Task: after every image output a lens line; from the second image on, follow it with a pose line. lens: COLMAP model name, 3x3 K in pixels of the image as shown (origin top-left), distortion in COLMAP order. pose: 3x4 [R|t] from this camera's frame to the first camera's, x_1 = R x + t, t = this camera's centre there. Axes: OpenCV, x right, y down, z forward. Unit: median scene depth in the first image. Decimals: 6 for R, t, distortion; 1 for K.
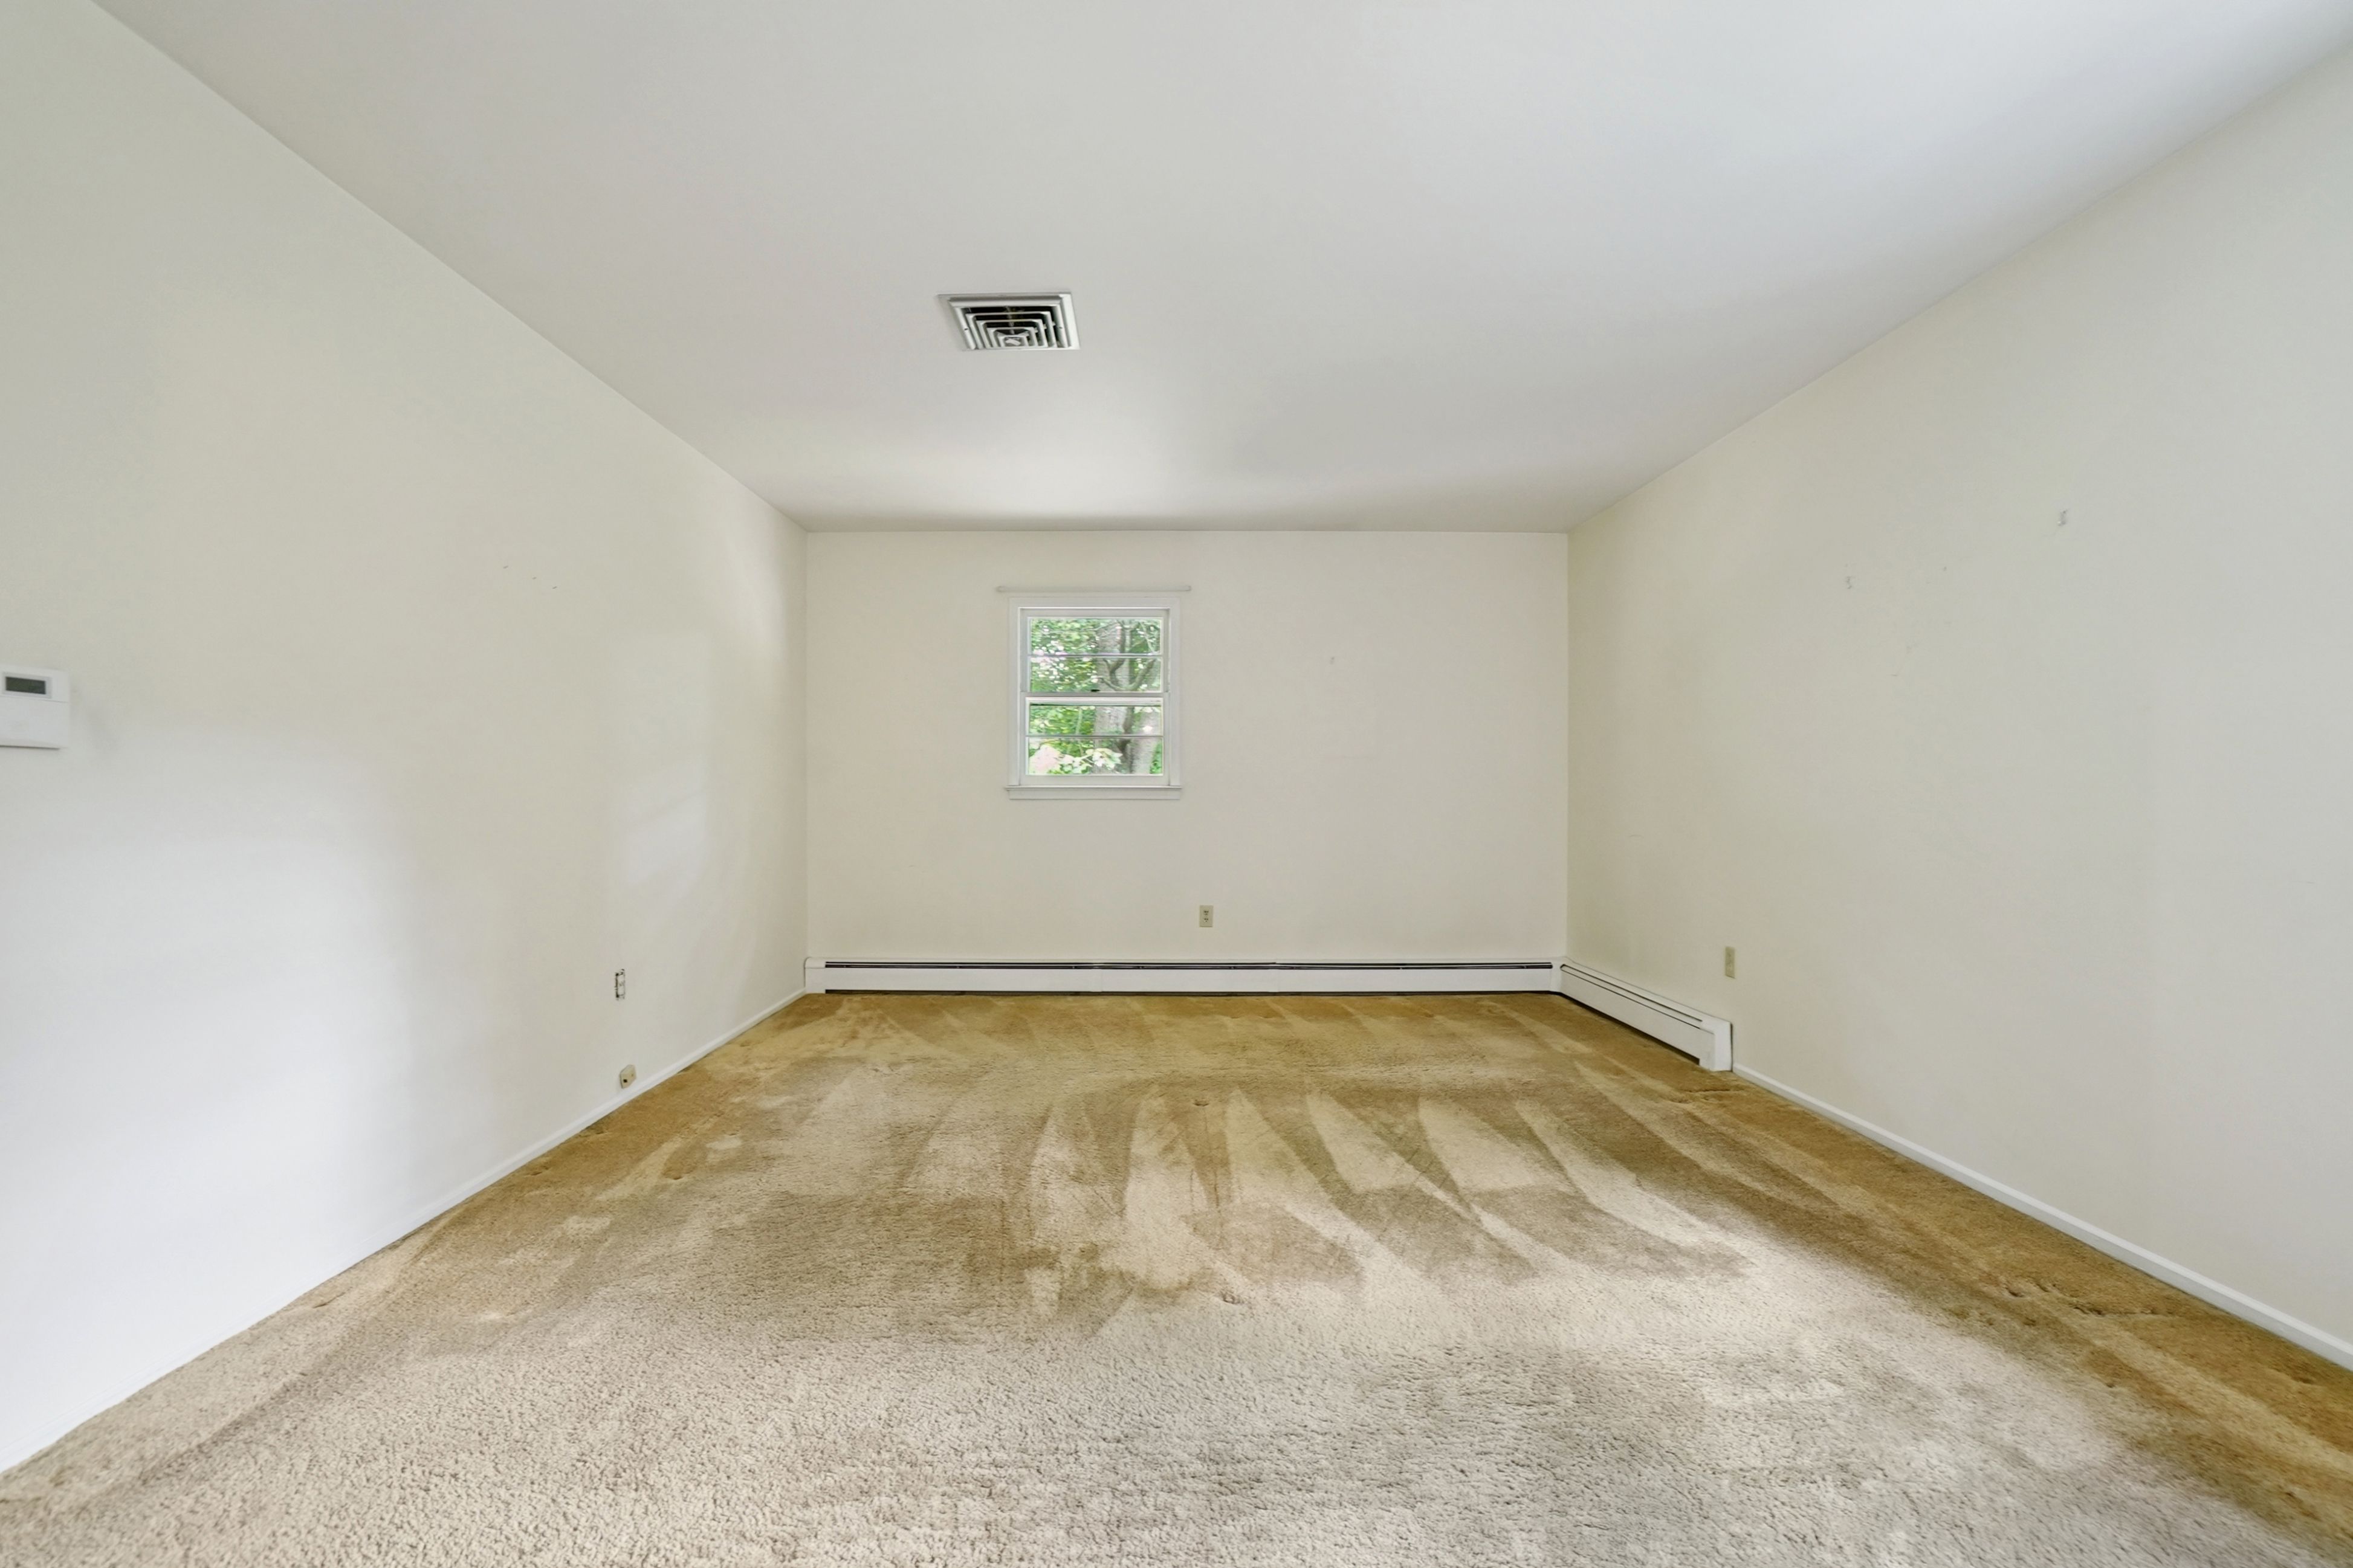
lens RADIAL K [[1086.2, 0, 1163.5], [0, 1086.2, 807.0], [0, 0, 1]] dist [-0.083395, 0.032007]
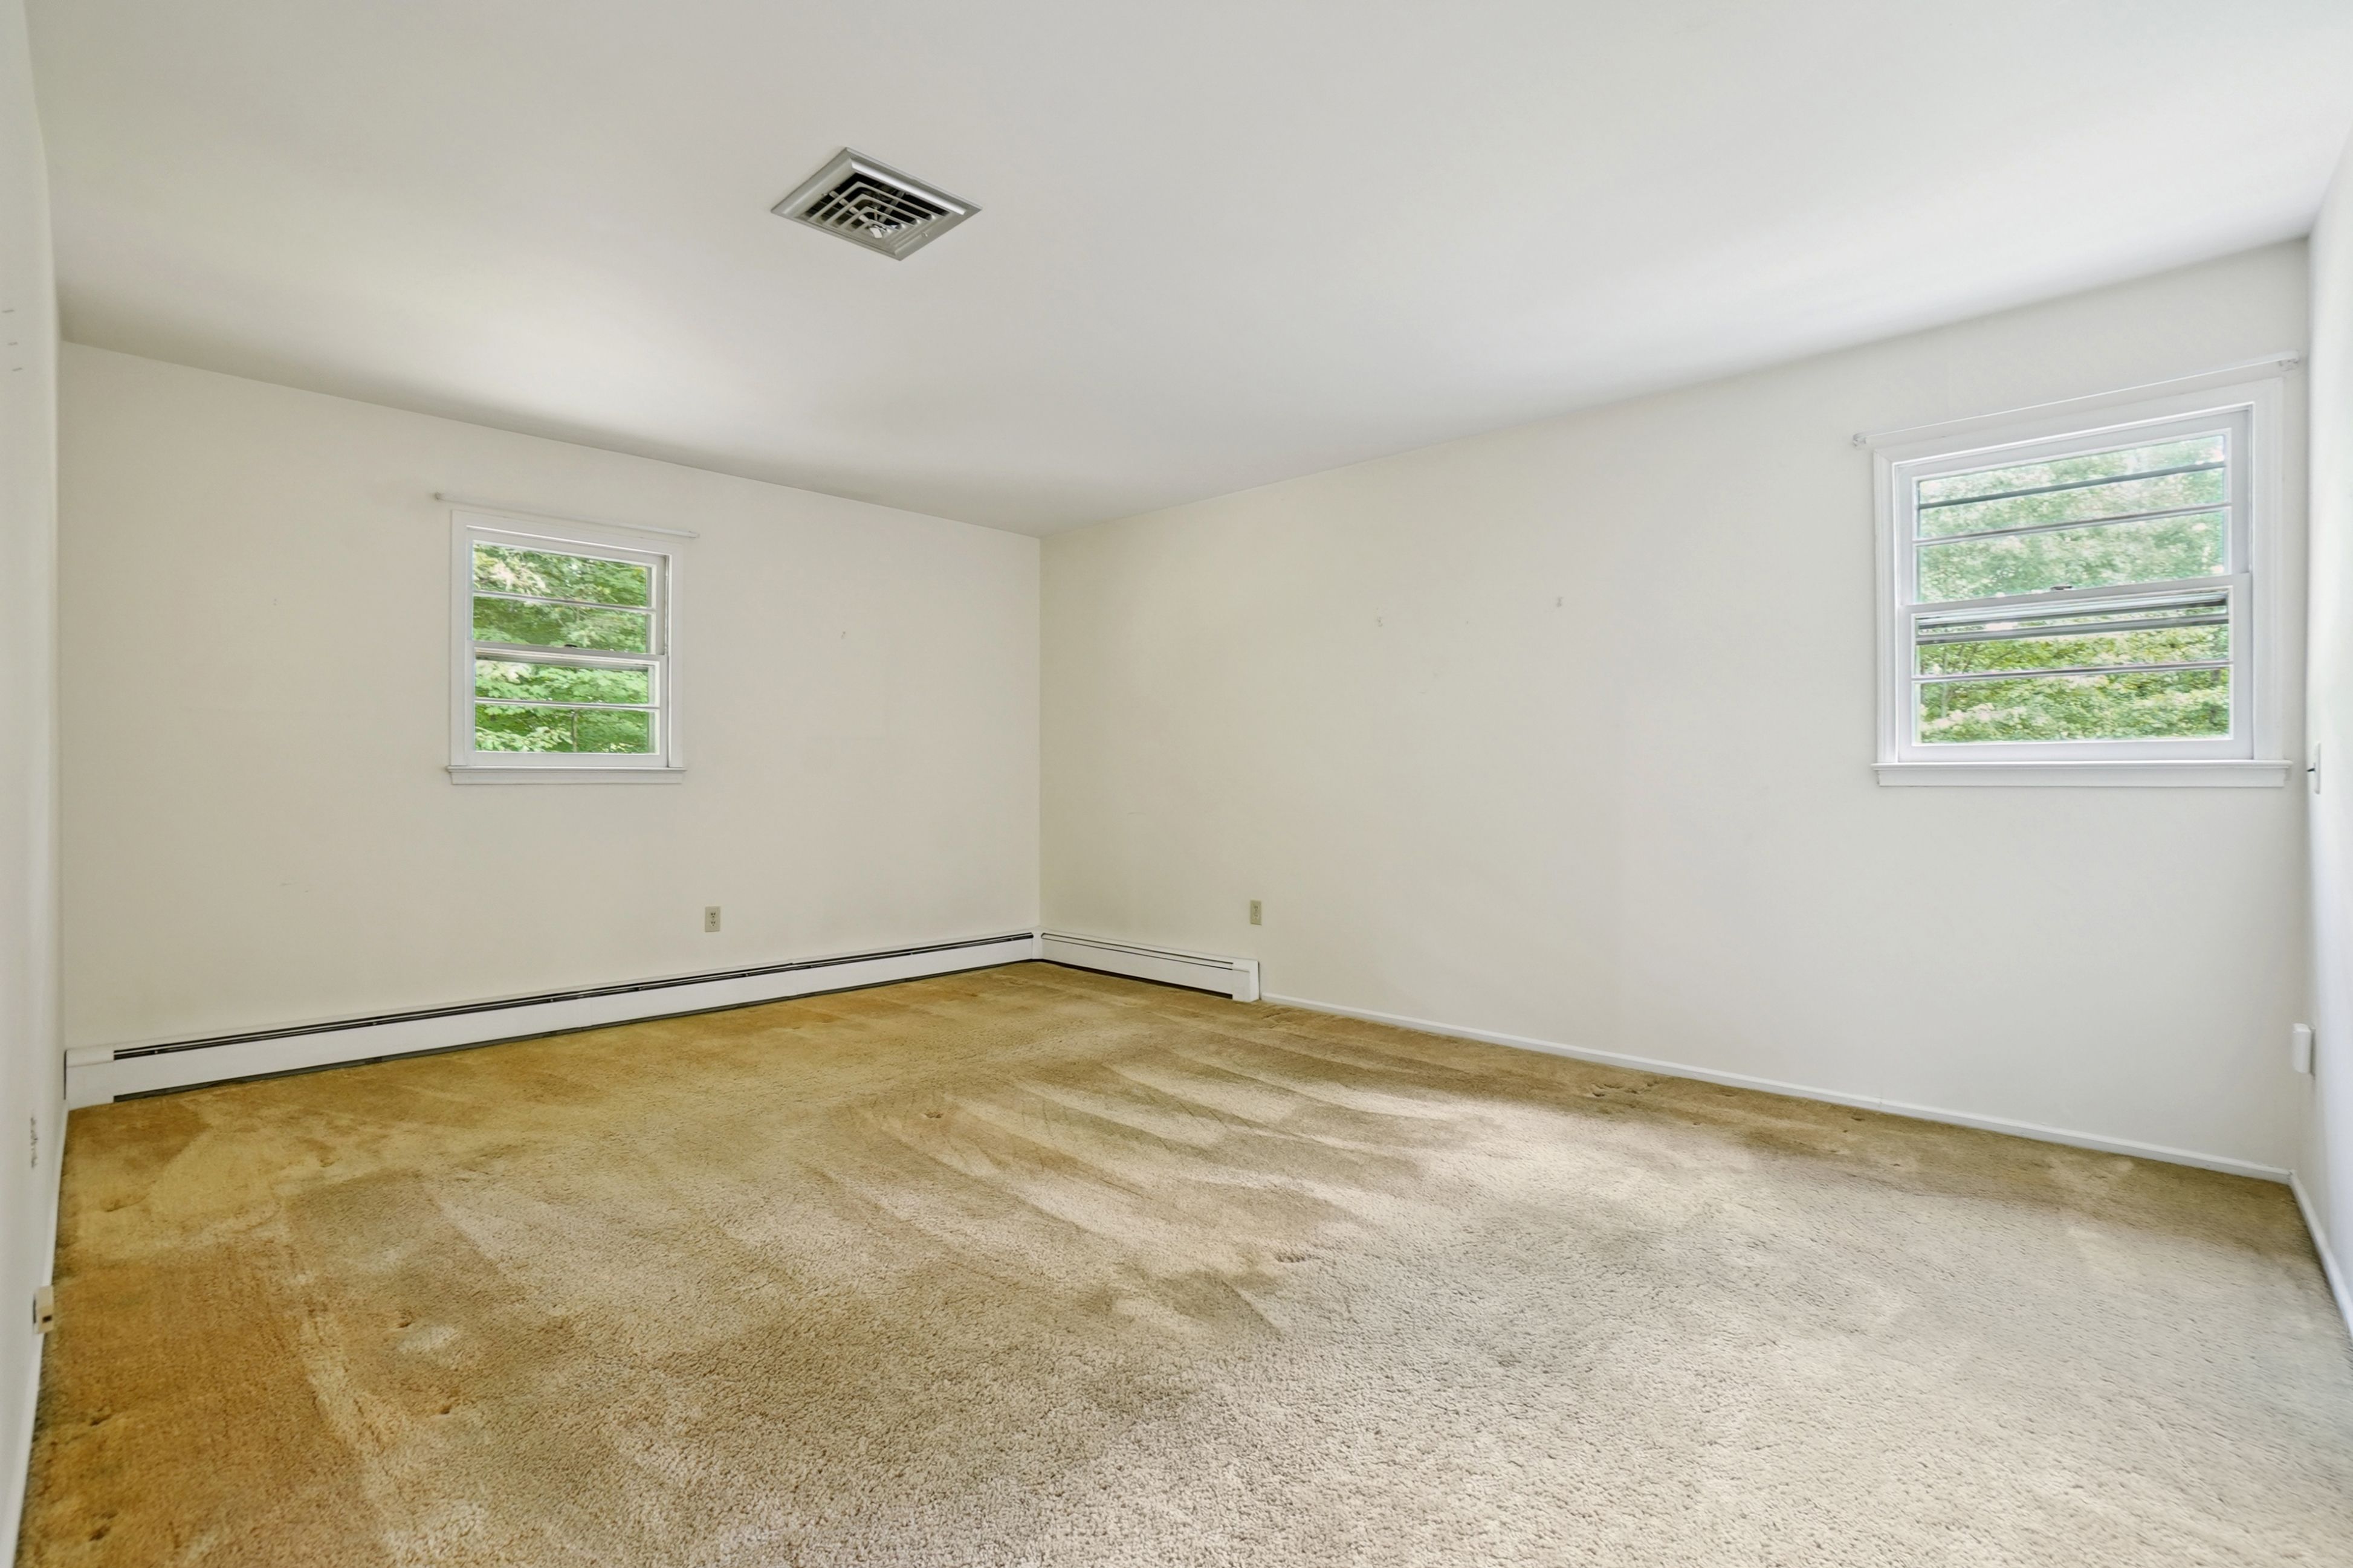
lens RADIAL K [[1086.2, 0, 1163.5], [0, 1086.2, 807.0], [0, 0, 1]] dist [-0.083395, 0.032007]
pose [[0.676859, -0.020856, 0.735817, -0.594016], [0.008239, 0.999751, 0.020759, -0.003981], [-0.736067, -0.007988, 0.676862, 0.290662]]
